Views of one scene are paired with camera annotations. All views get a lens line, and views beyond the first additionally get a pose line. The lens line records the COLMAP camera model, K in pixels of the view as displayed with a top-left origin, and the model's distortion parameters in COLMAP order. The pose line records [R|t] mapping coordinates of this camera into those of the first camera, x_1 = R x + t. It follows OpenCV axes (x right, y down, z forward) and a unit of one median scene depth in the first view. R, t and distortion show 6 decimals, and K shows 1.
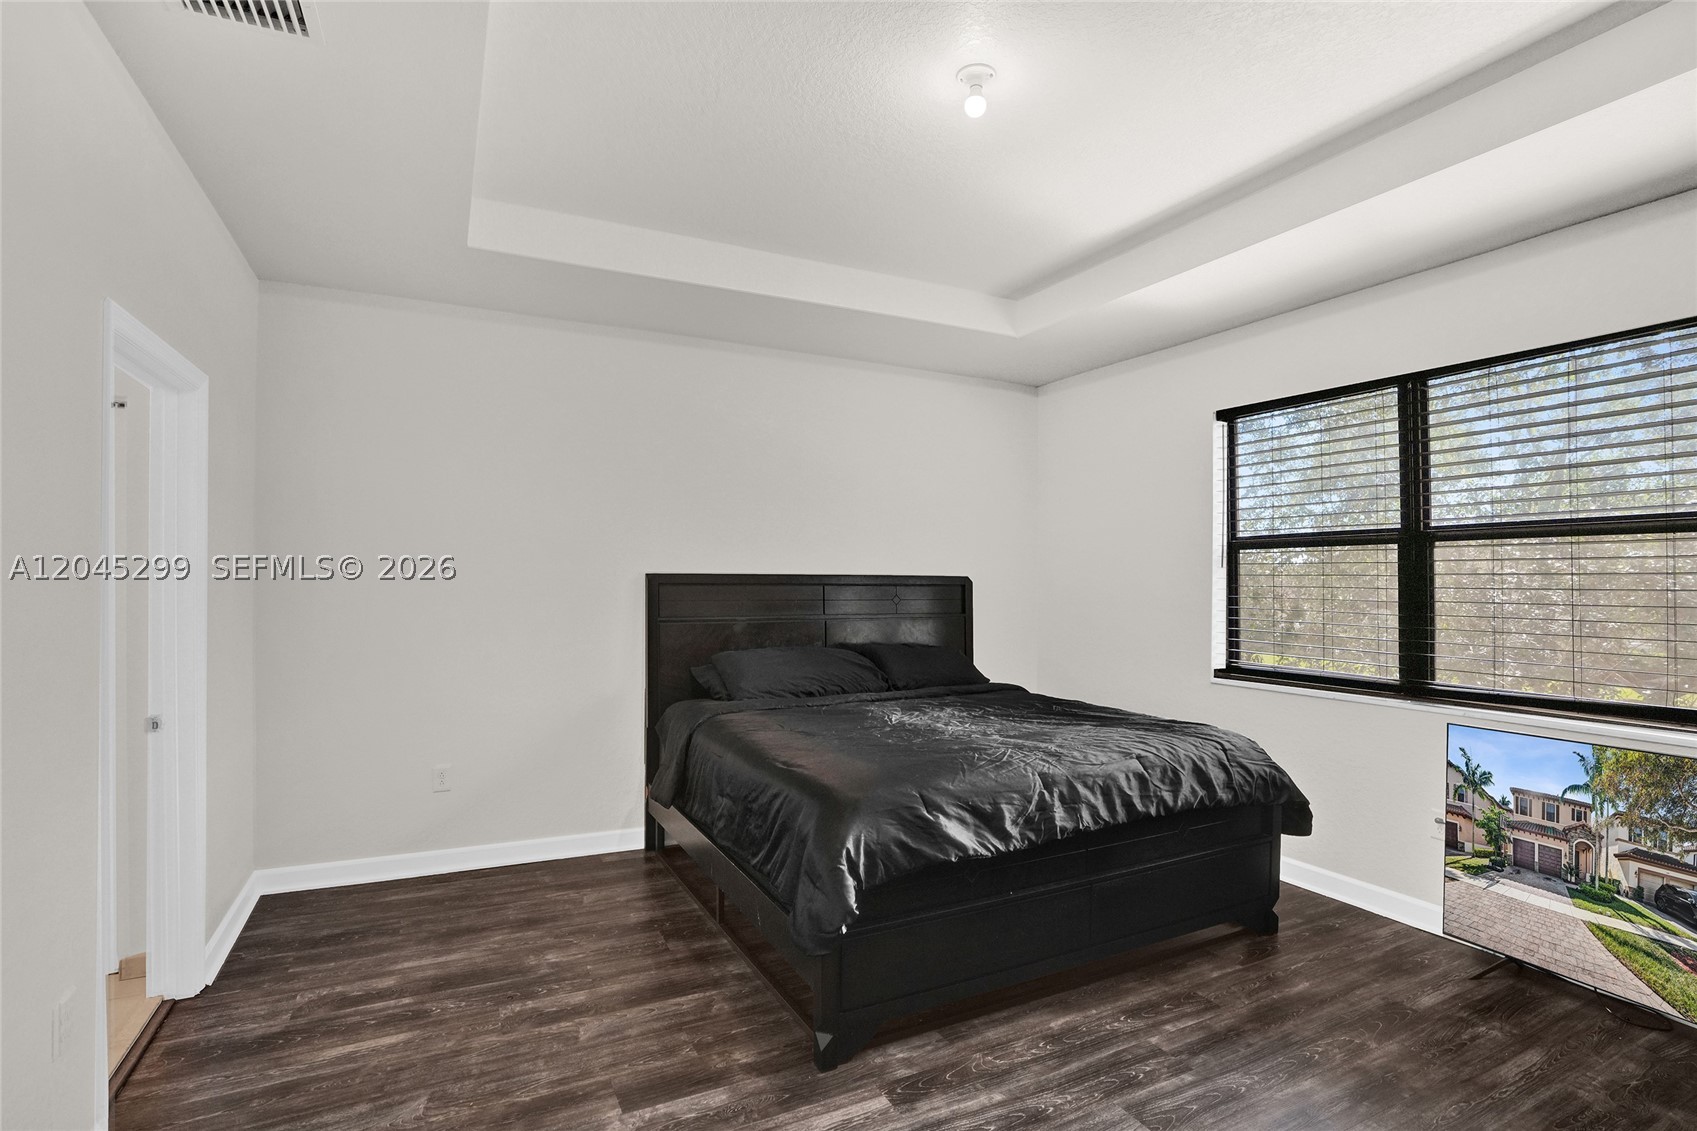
lens RADIAL K [[786.9, 0, 871.4], [0, 786.9, 572.1], [0, 0, 1]] dist [-0.028263, 0.000758]
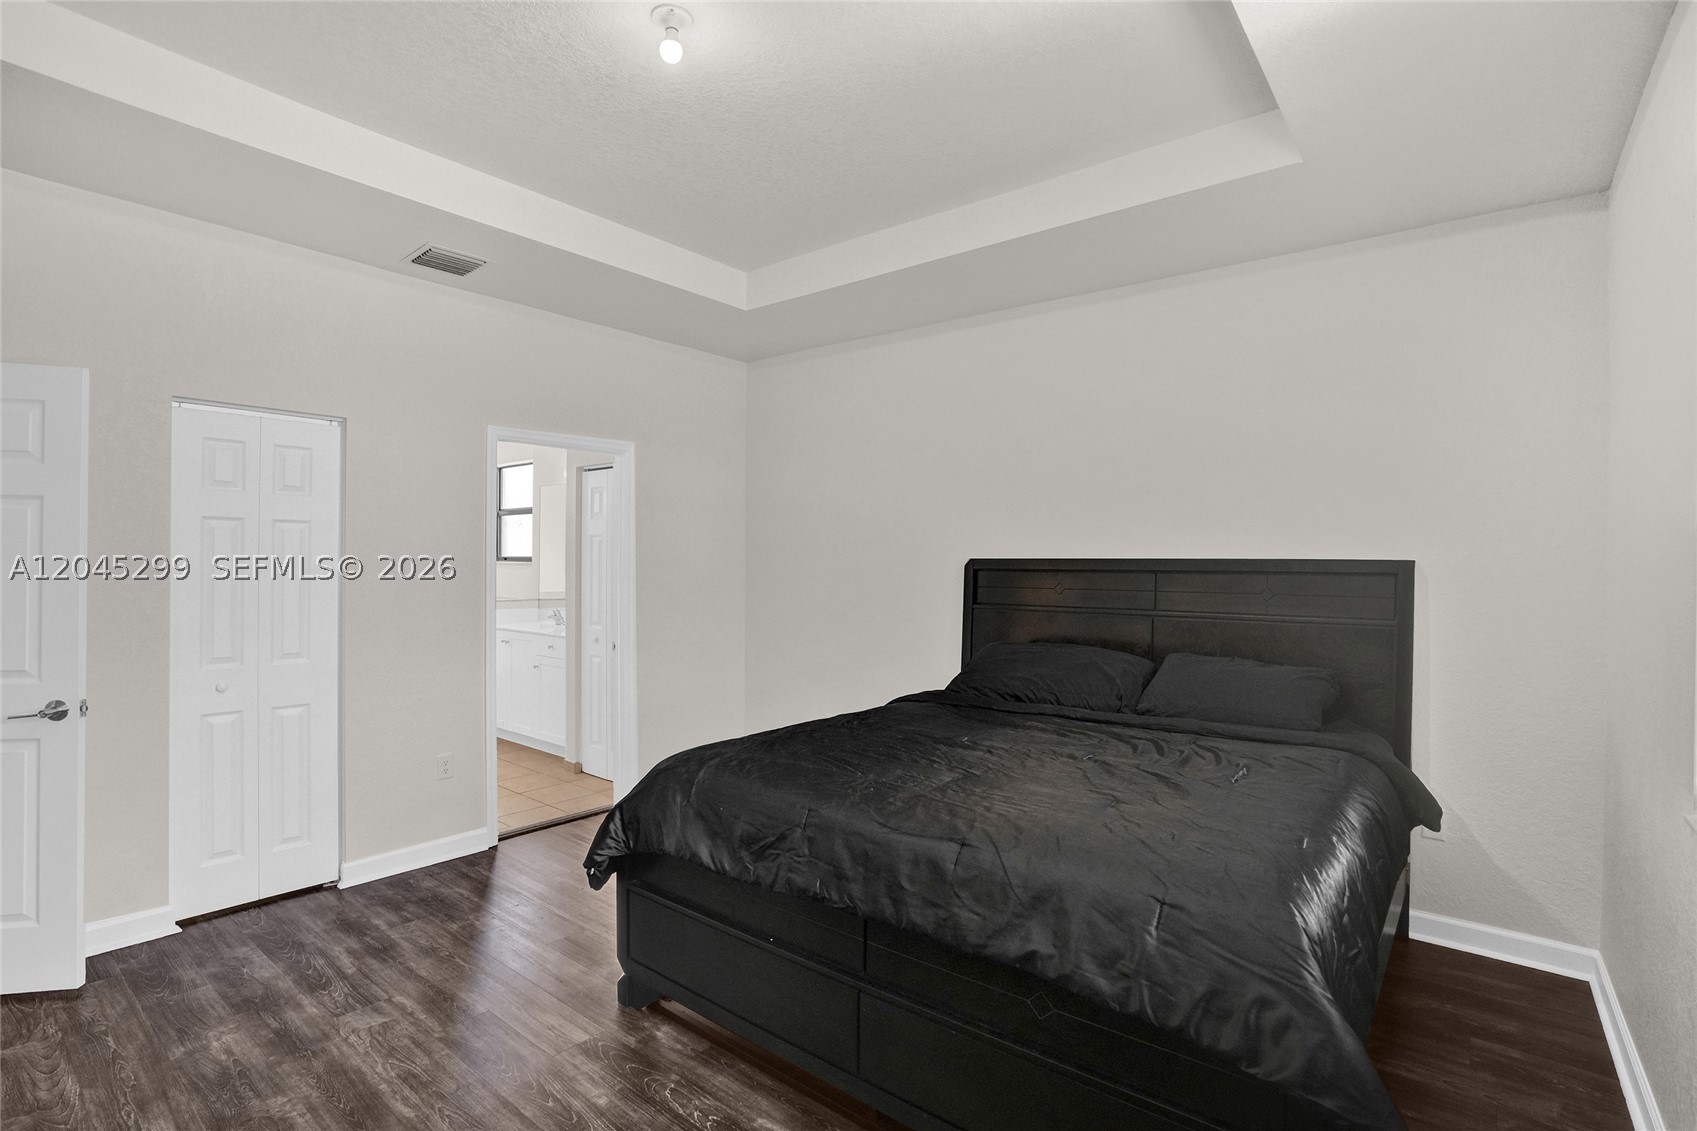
lens RADIAL K [[790.1, 0, 847.5], [0, 790.1, 551.8], [0, 0, 1]] dist [-0.075287, 0.041671]
pose [[0.410559, -0.021185, -0.911588, 0.981004], [0.009820, 0.999775, -0.018812, 0.014876], [0.911781, -0.001228, 0.410674, 0.747954]]
